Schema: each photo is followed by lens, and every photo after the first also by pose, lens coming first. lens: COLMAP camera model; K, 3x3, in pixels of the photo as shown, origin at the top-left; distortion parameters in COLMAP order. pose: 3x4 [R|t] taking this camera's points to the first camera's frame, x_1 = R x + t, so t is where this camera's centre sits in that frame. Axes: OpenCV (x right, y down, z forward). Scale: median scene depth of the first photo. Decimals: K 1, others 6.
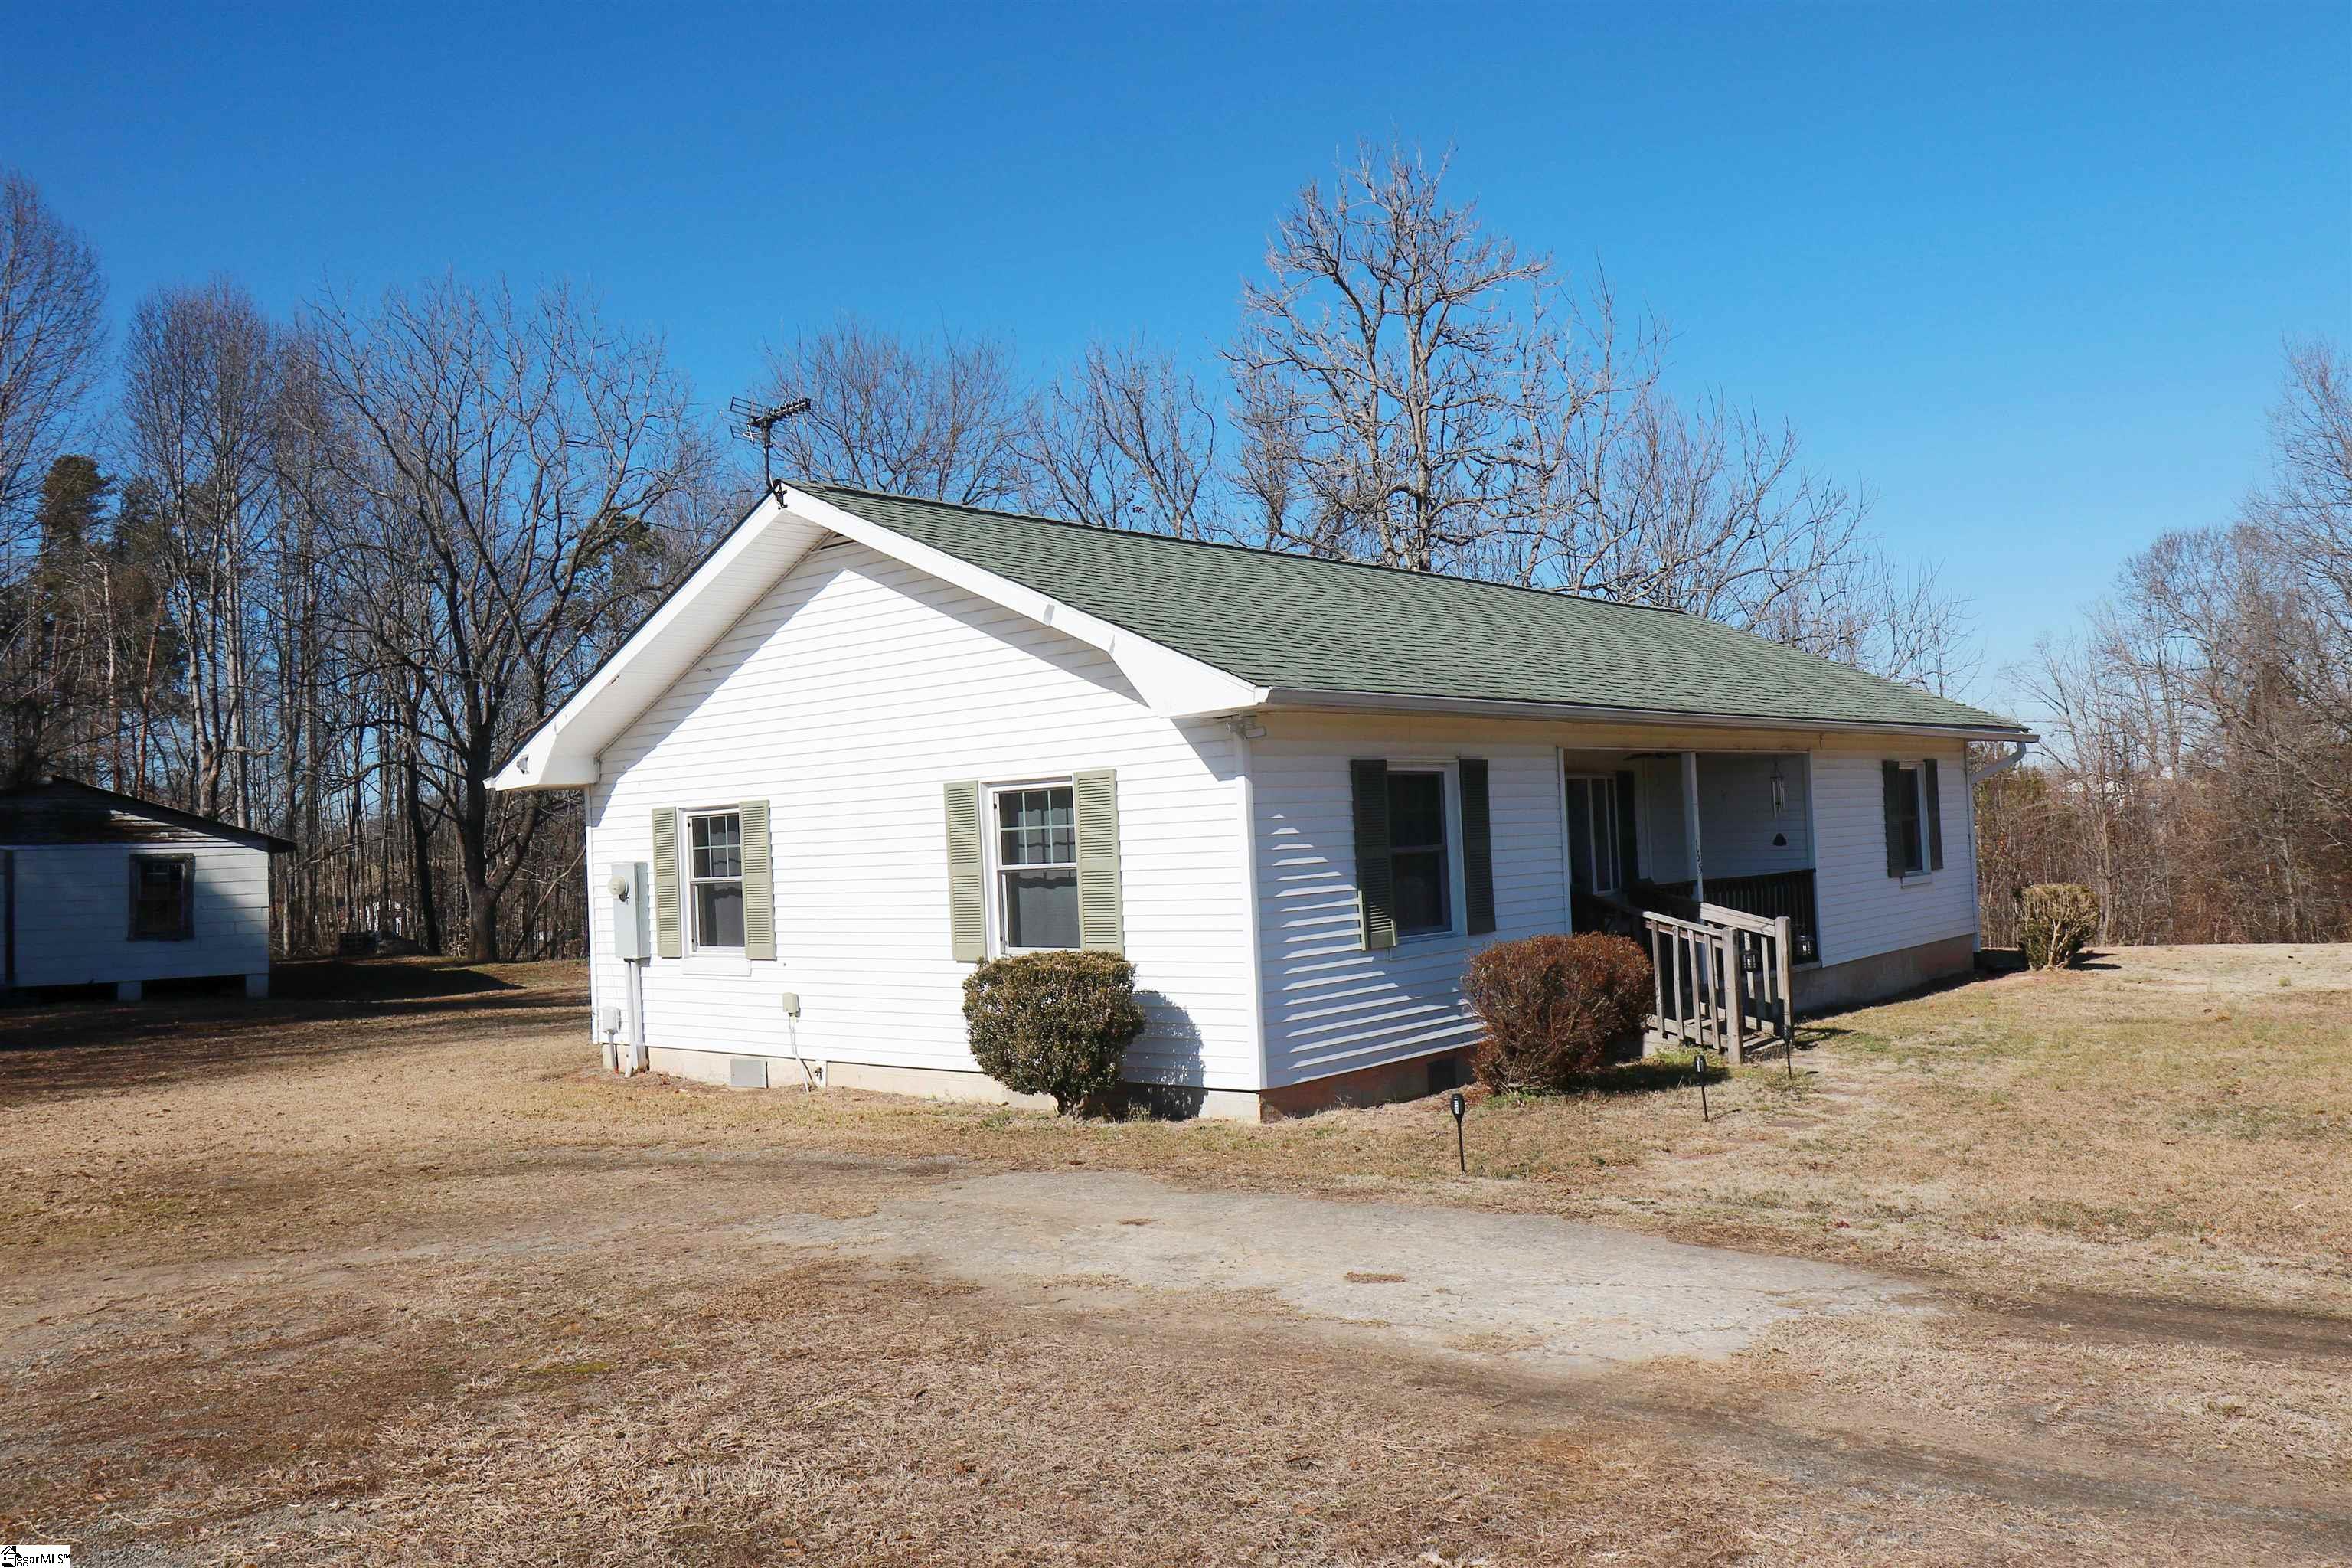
lens RADIAL K [[1797.8, 0, 1177.5], [0, 1797.8, 778.3], [0, 0, 1]] dist [-0.006847, -0.003764]
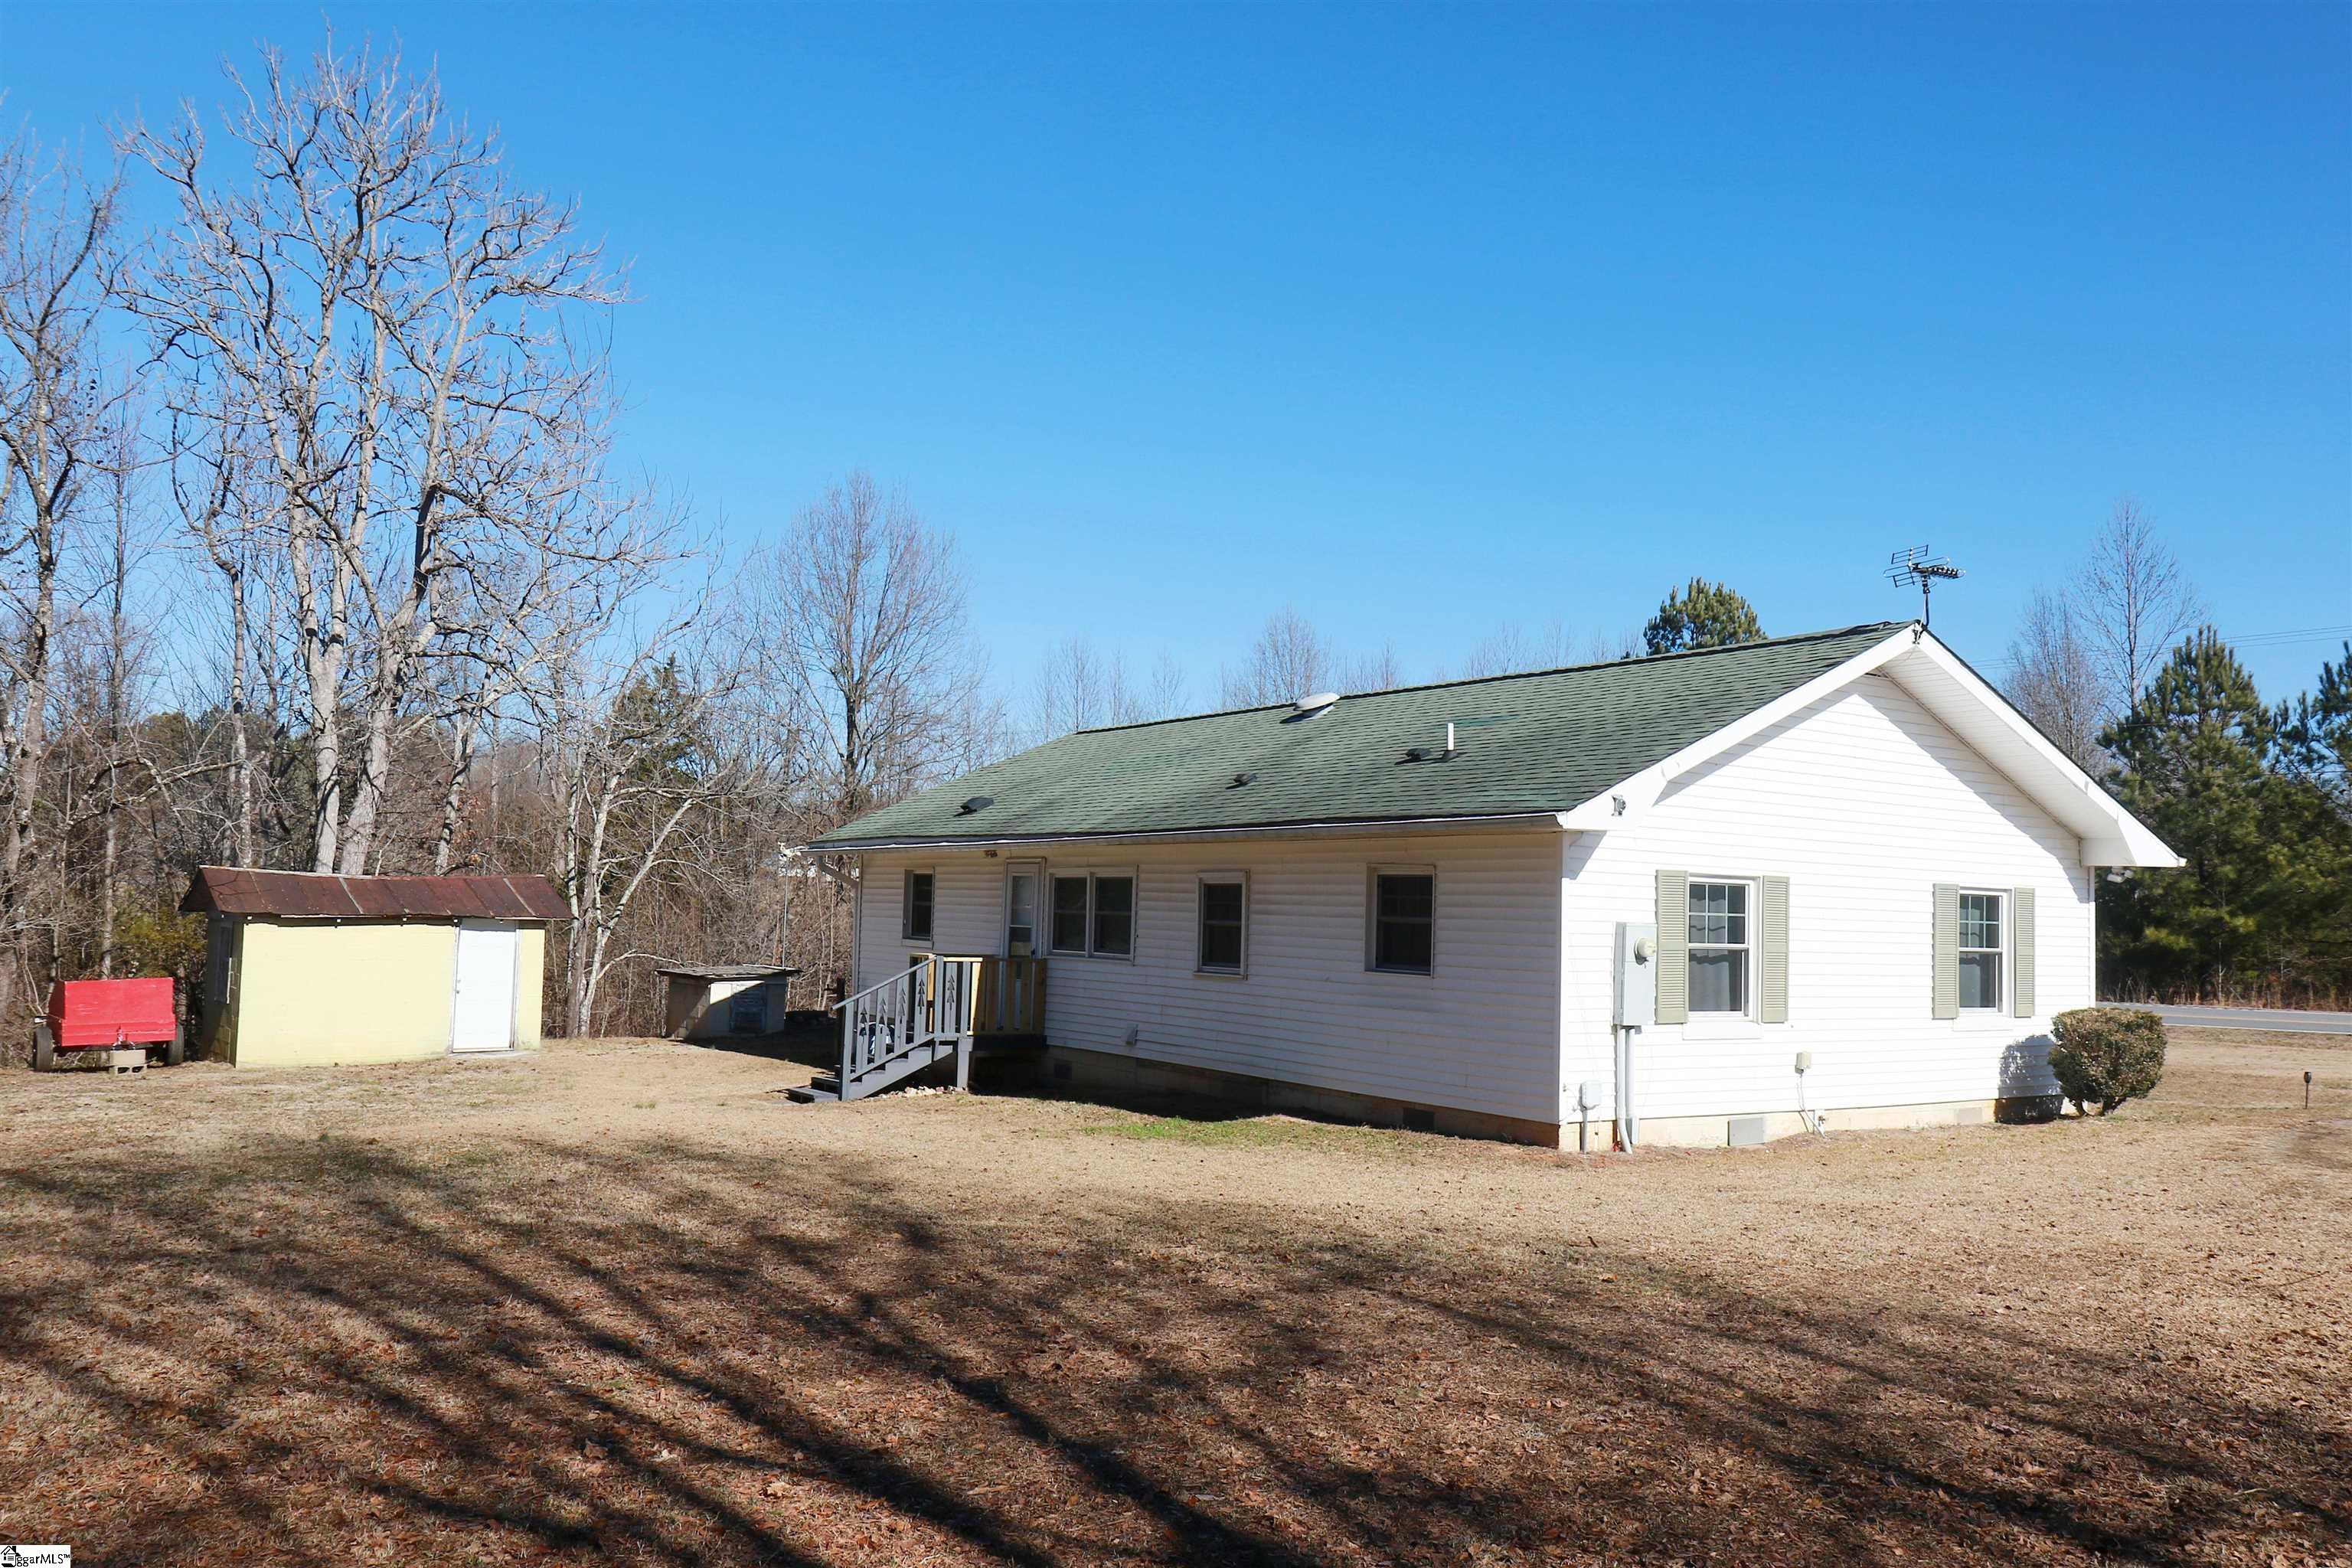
lens RADIAL K [[1797.8, 0, 1175.6], [0, 1797.8, 786.0], [0, 0, 1]] dist [-0.006847, -0.003764]
pose [[0.268530, 0.128316, 0.954687, -1.636527], [-0.067794, 0.991148, -0.114148, 0.127345], [-0.960883, -0.034070, 0.274852, 1.248172]]
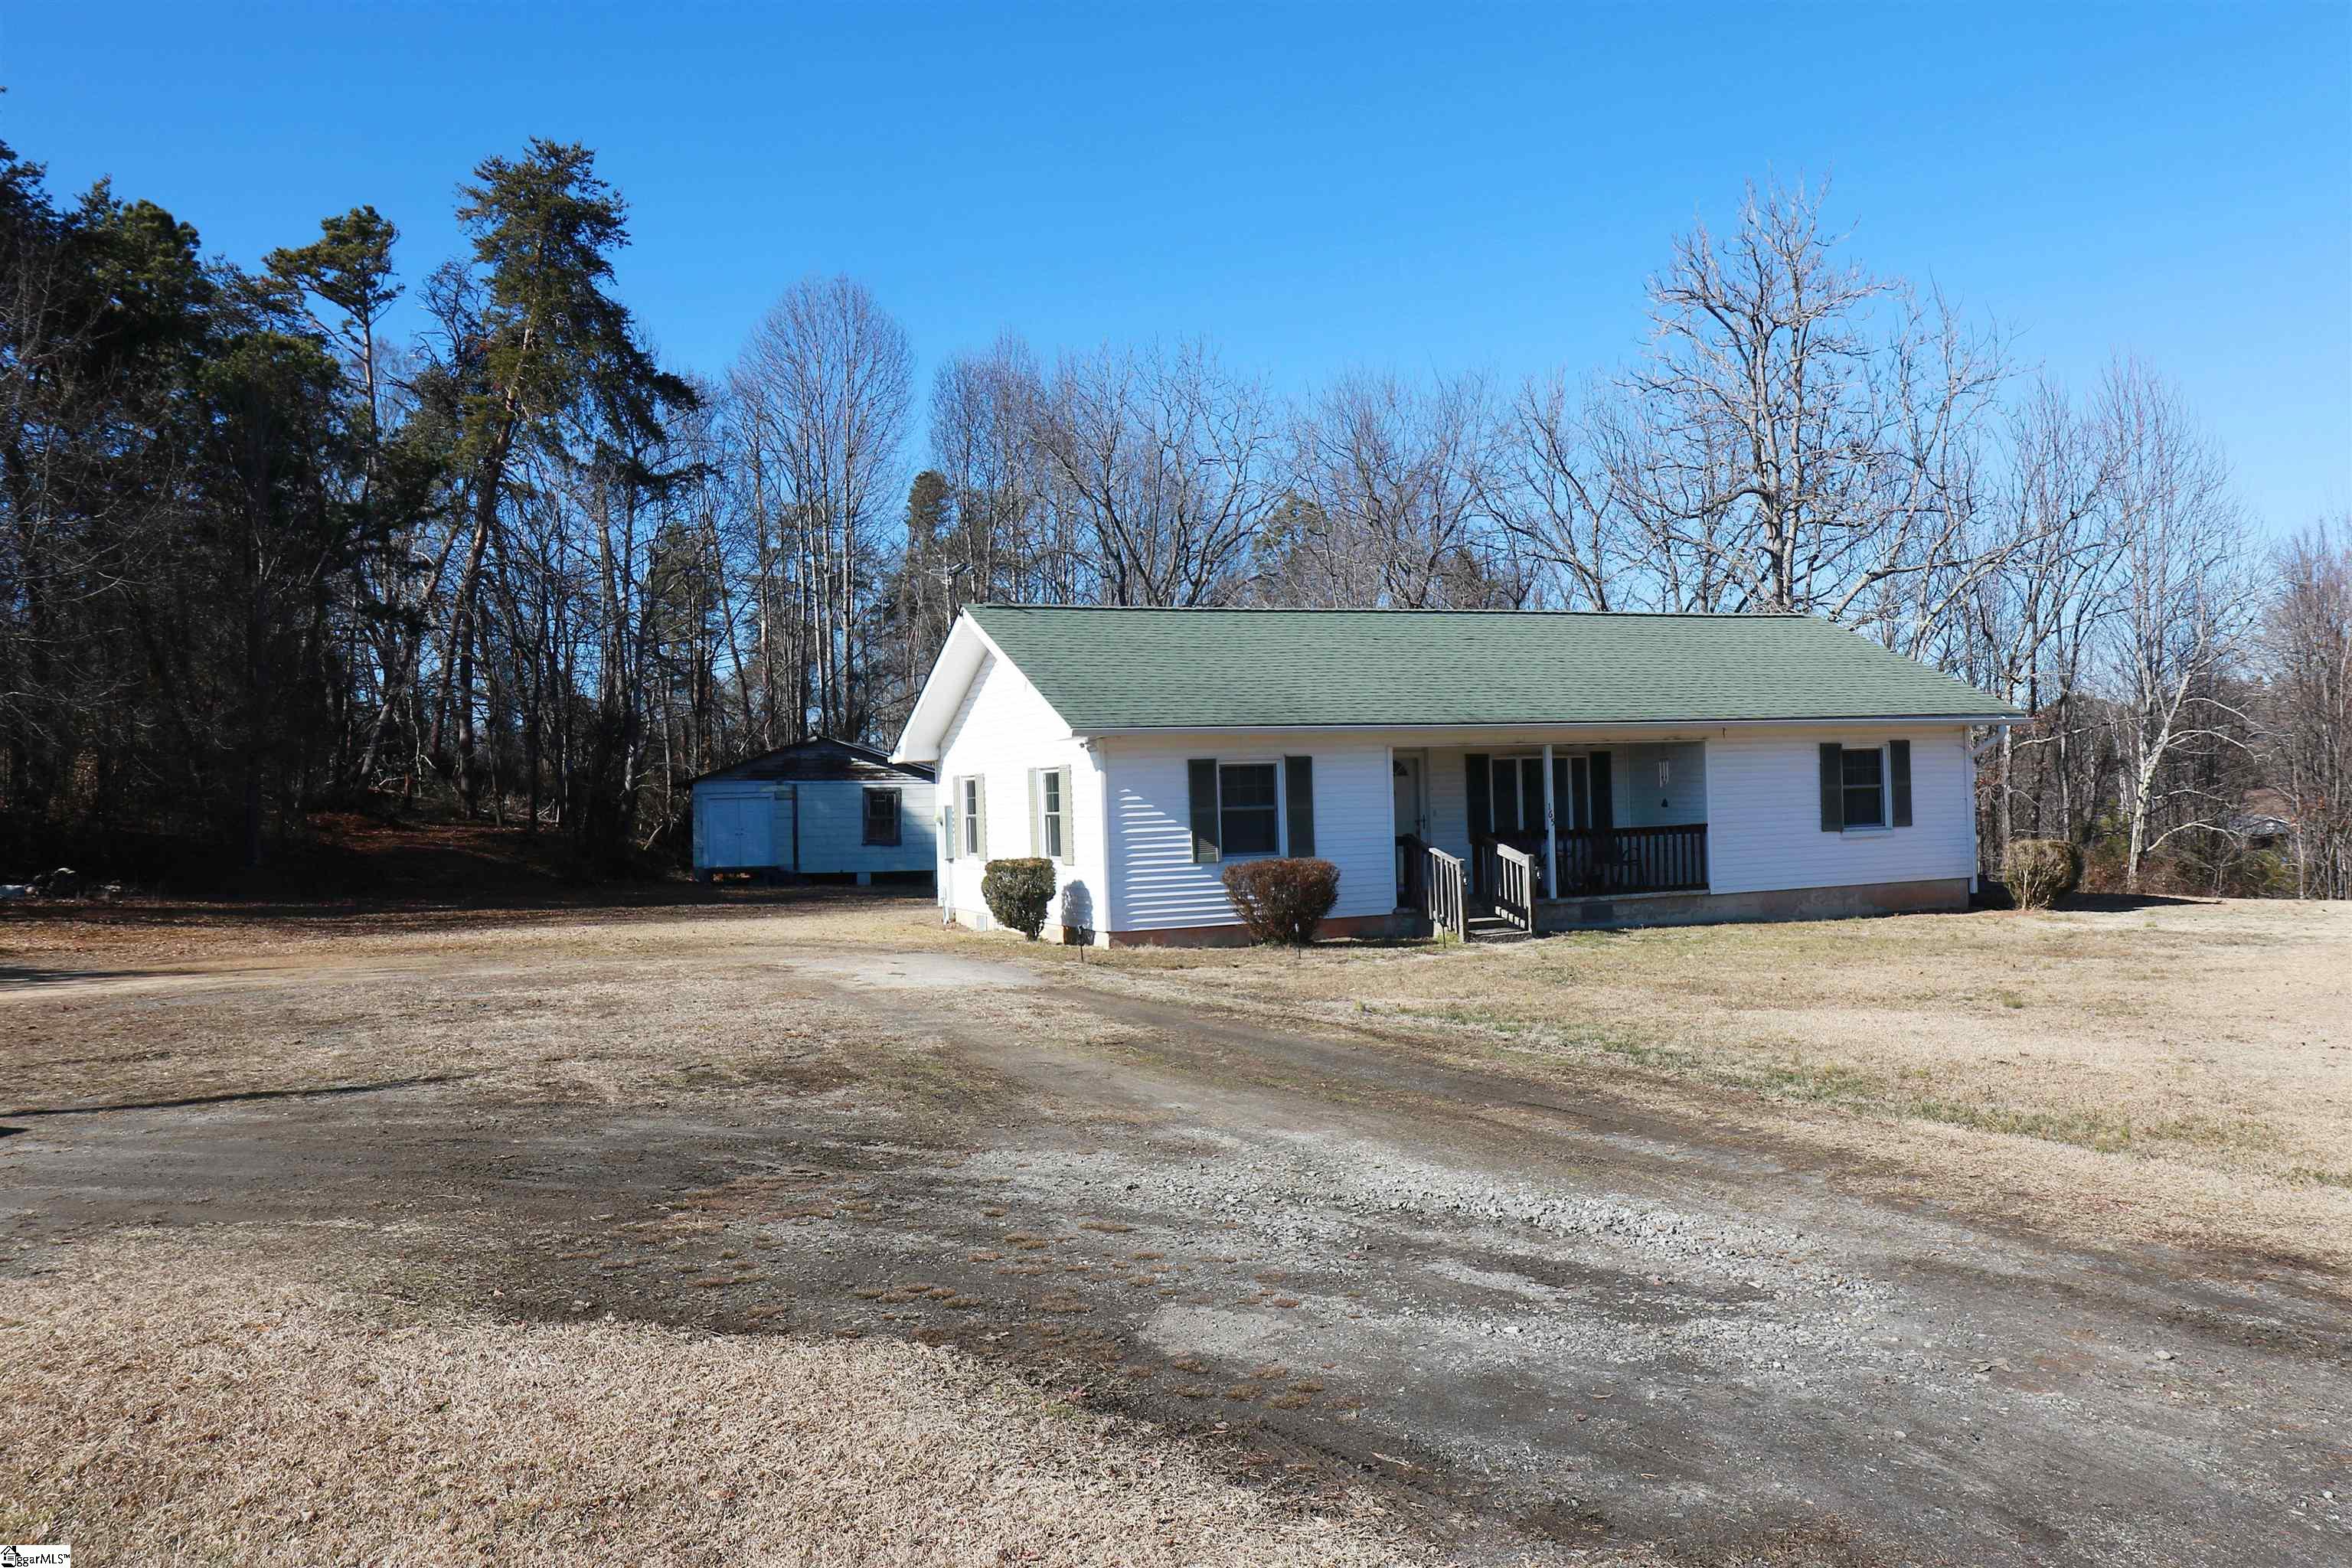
lens RADIAL K [[1797.8, 0, 1166.6], [0, 1797.8, 791.8], [0, 0, 1]] dist [-0.006847, -0.003764]
pose [[0.894051, 0.015125, -0.447710, 0.308953], [0.005986, 0.998937, 0.045702, -0.021049], [0.447926, -0.043539, 0.893010, -0.223917]]
